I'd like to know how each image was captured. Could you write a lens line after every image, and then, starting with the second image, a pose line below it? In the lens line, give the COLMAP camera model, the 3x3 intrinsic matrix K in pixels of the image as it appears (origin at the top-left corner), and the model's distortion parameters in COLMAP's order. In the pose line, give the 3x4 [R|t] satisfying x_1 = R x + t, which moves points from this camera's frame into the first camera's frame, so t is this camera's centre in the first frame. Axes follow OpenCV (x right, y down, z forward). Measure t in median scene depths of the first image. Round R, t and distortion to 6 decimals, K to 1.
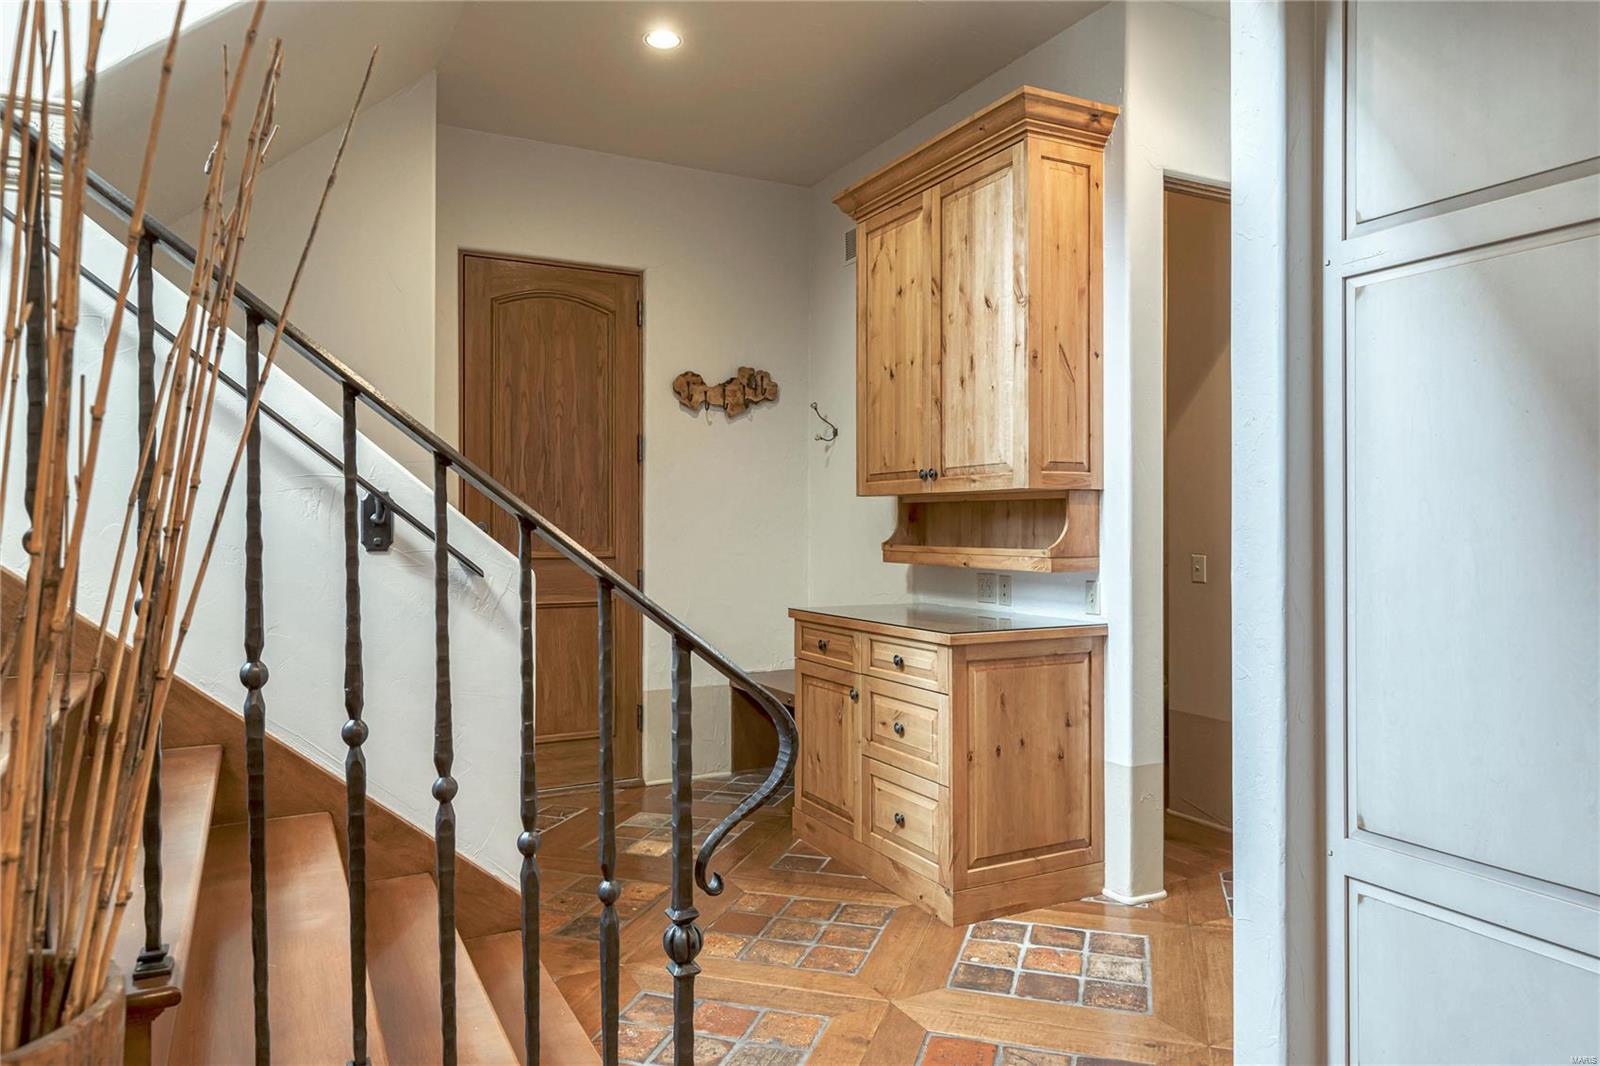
lens RADIAL K [[1040.6, 0, 805.5], [0, 1040.6, 525.8], [0, 0, 1]] dist [-0.003056, 0.001250]
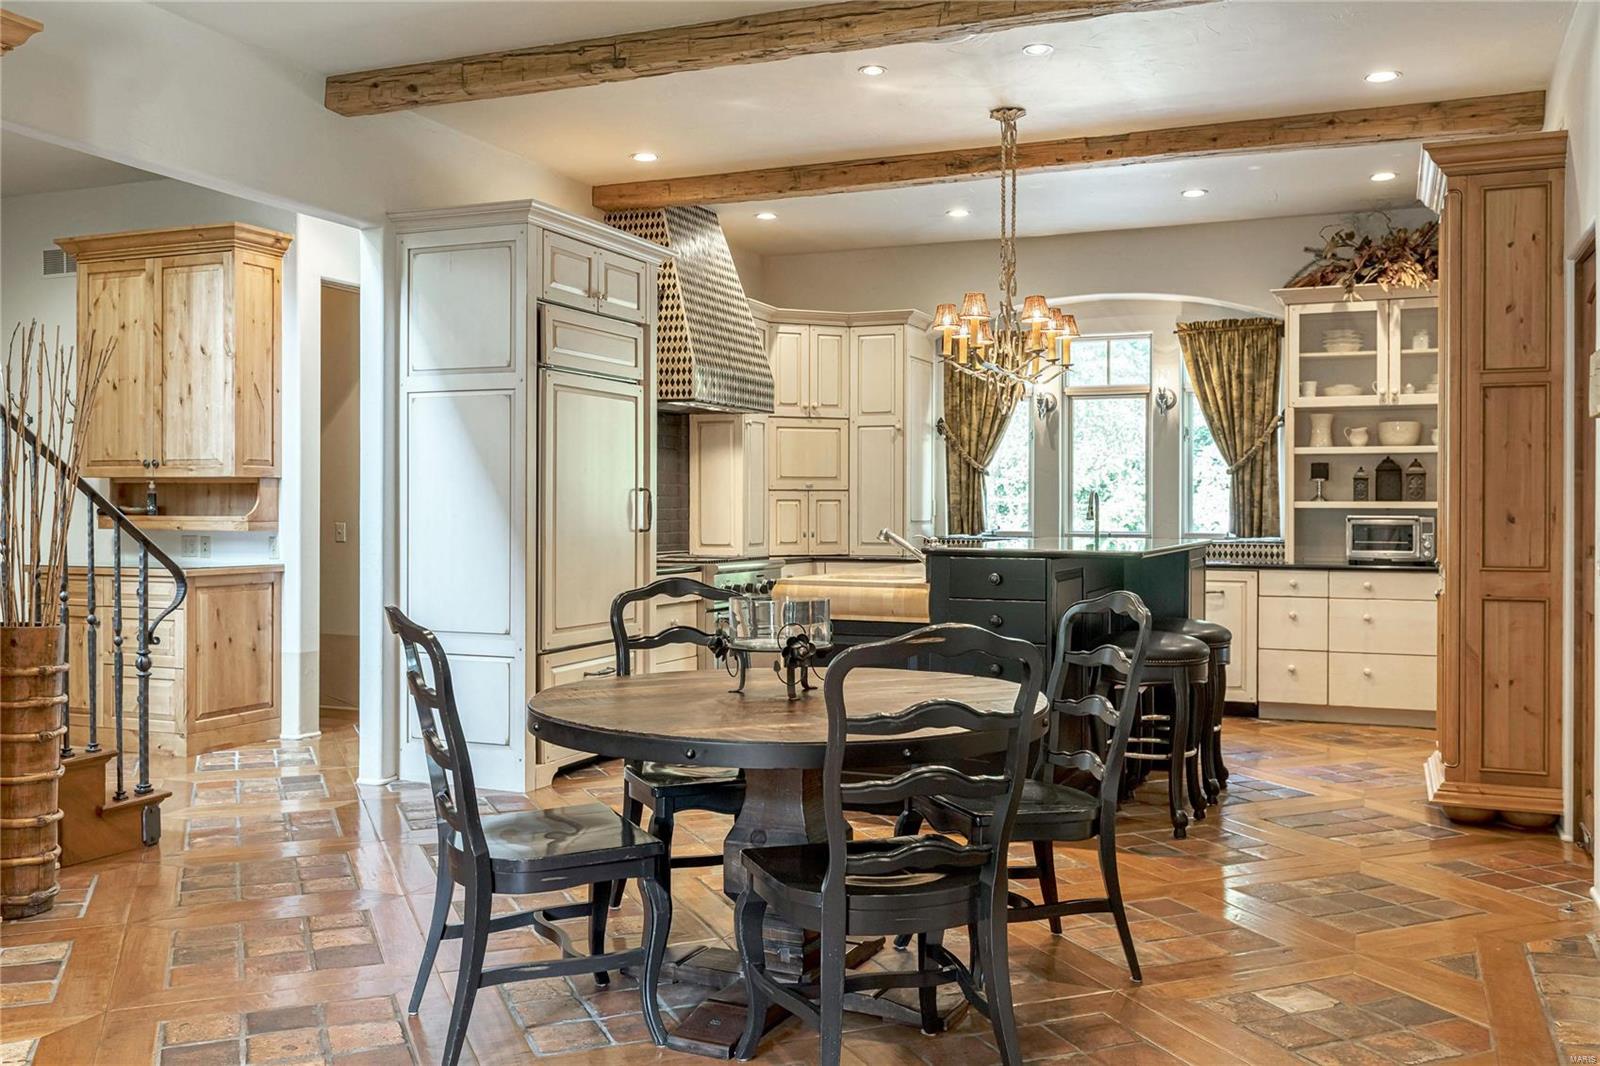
lens RADIAL K [[1391.7, 0, 801.3], [0, 1391.7, 519.7], [0, 0, 1]] dist [0.006016, -0.002644]
pose [[0.771792, 0.000711, 0.635874, -0.431962], [-0.005333, 0.999971, 0.005354, 0.012310], [-0.635853, -0.007523, 0.771774, -1.085813]]
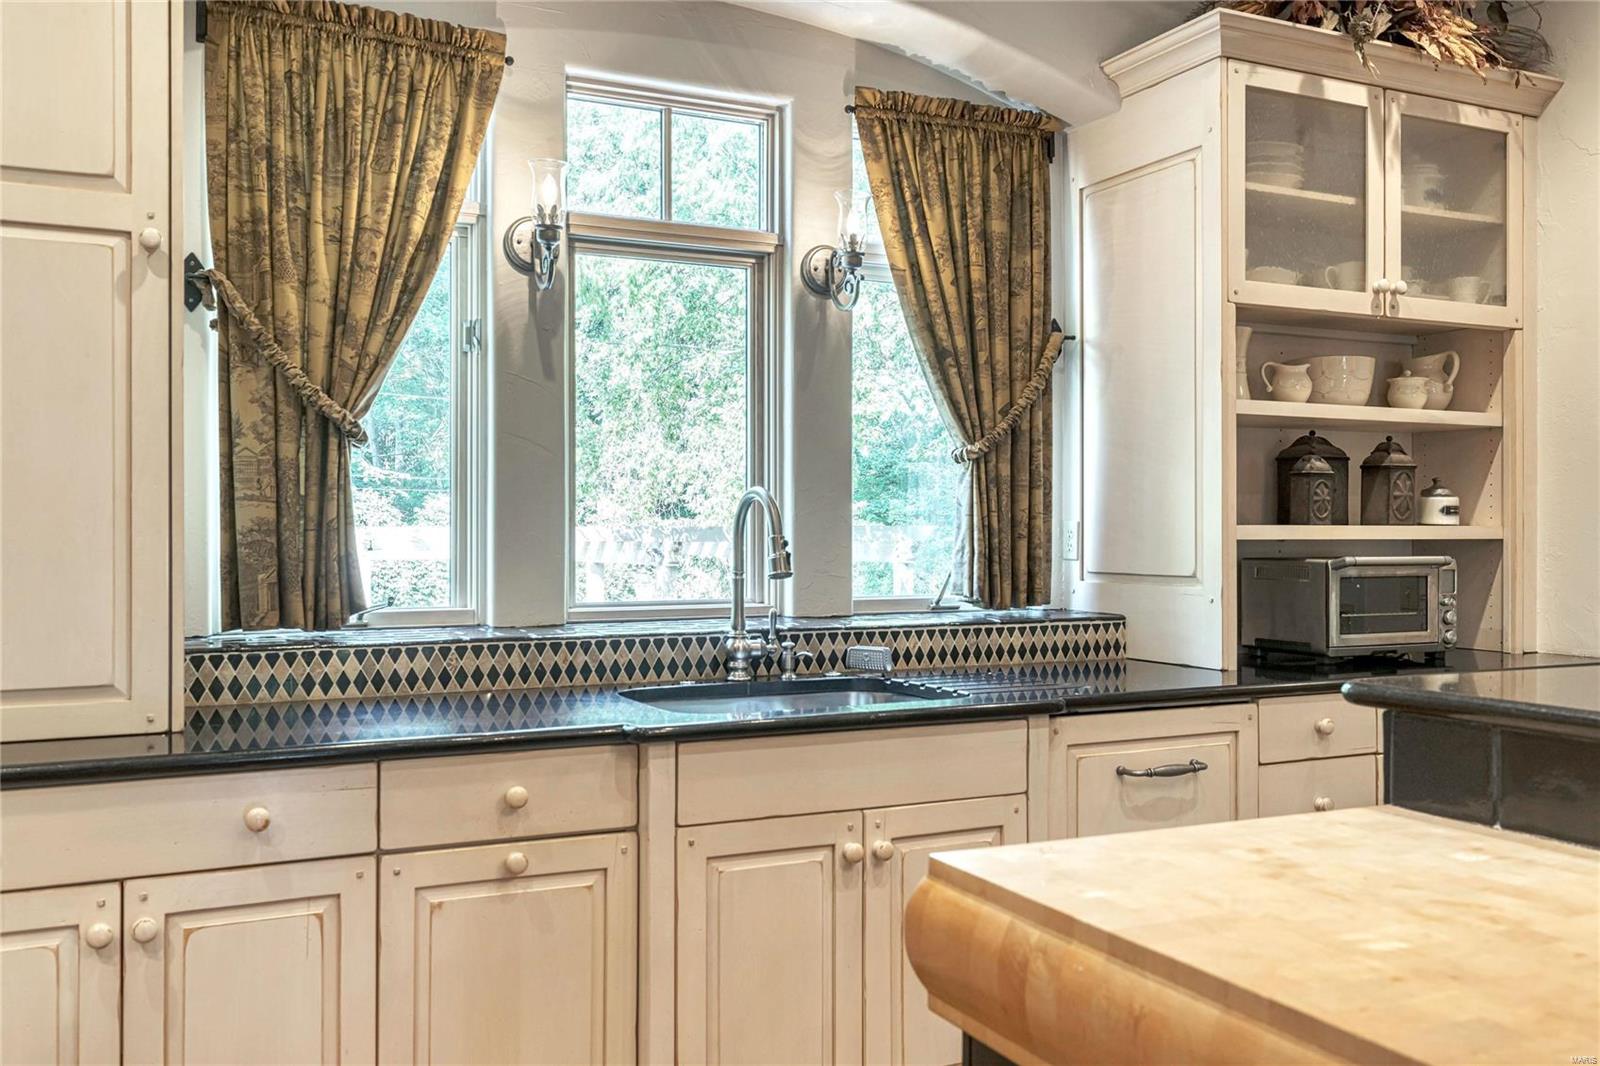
lens RADIAL K [[1391.7, 0, 805.6], [0, 1391.7, 527.2], [0, 0, 1]] dist [0.006016, -0.002644]
pose [[0.032238, 0.006176, 0.999461, 0.640615], [0.000228, 0.999981, -0.006187, -0.001912], [-0.999480, 0.000427, 0.032236, 0.393238]]
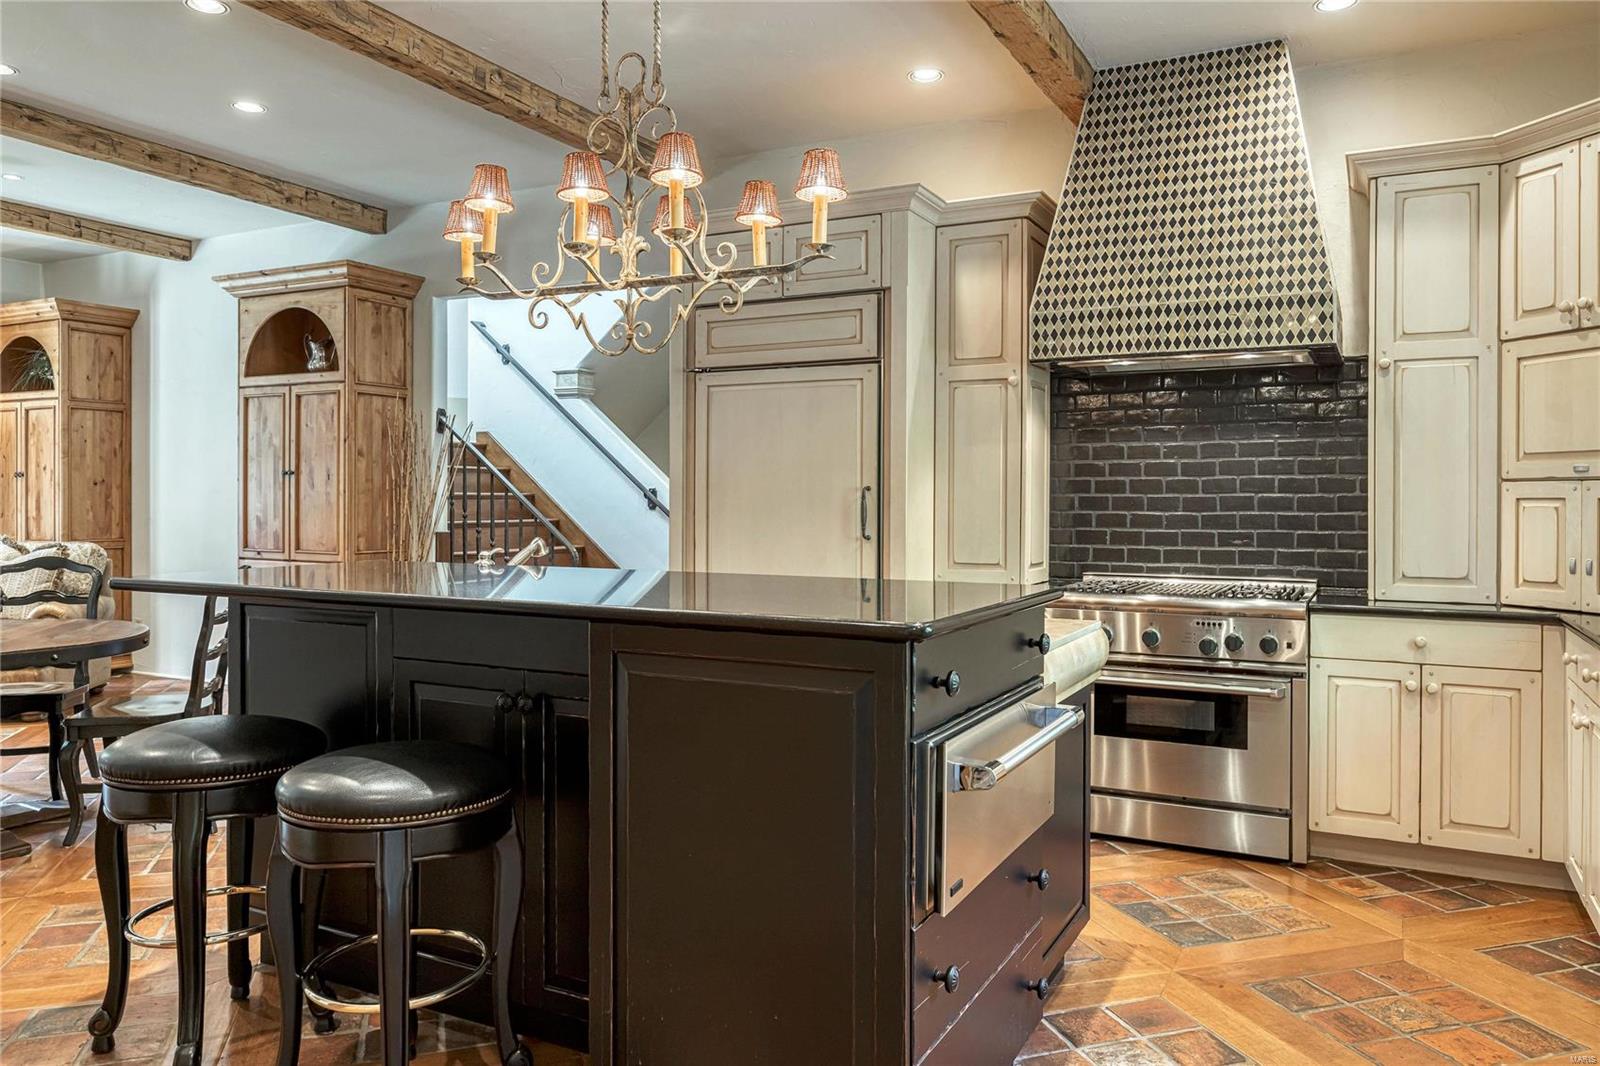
lens RADIAL K [[1113.3, 0, 806.0], [0, 1113.3, 506.7], [0, 0, 1]] dist [-0.000238, -0.003234]
pose [[0.566872, 0.012528, -0.823710, 1.578679], [-0.005106, 0.999919, 0.011694, -0.010432], [0.823790, -0.002423, 0.566890, -0.276330]]
